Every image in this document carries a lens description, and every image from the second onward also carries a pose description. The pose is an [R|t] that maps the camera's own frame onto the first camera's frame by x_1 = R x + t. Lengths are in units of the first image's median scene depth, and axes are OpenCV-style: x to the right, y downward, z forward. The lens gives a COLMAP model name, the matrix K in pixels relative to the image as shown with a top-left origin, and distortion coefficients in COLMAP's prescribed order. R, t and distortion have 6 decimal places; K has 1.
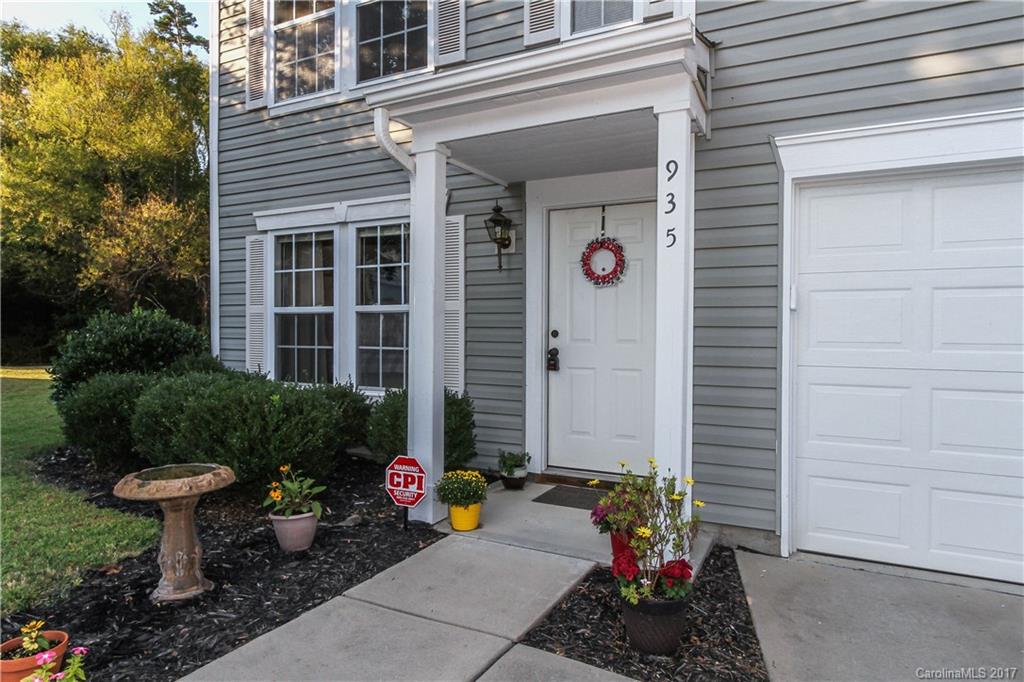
lens RADIAL K [[606.4, 0, 512.7], [0, 606.4, 341.5], [0, 0, 1]] dist [-0.000692, 0.000258]
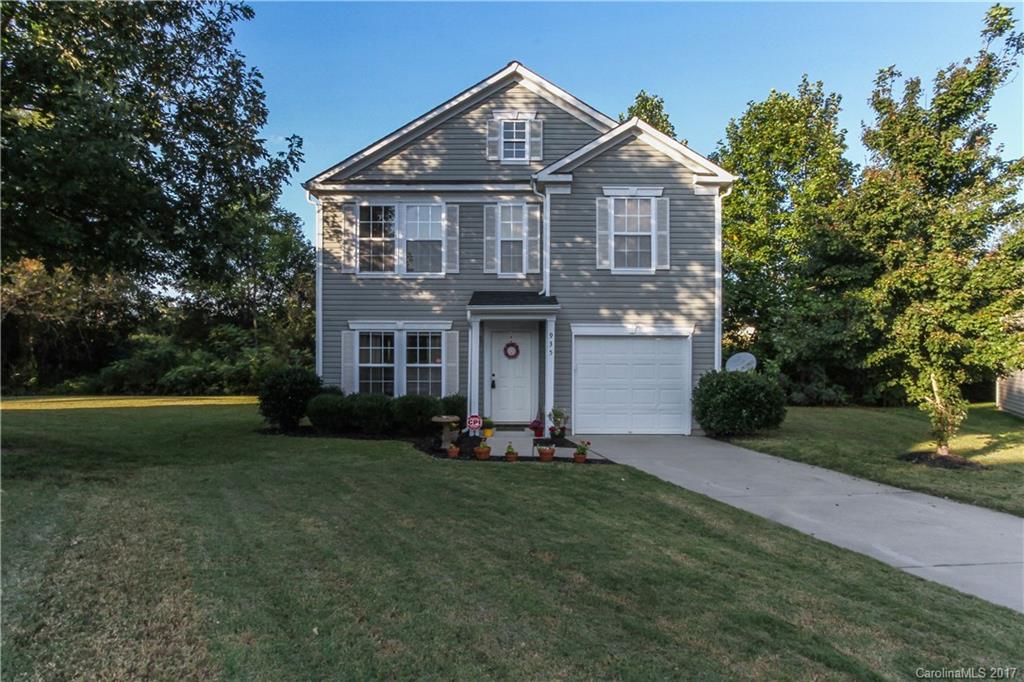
lens RADIAL K [[606.4, 0, 510.6], [0, 606.4, 343.6], [0, 0, 1]] dist [-0.000692, 0.000258]
pose [[0.873592, 0.008802, 0.486580, -1.054497], [0.009071, 0.999368, -0.034365, -0.052562], [-0.486575, 0.034435, 0.872960, -1.293037]]
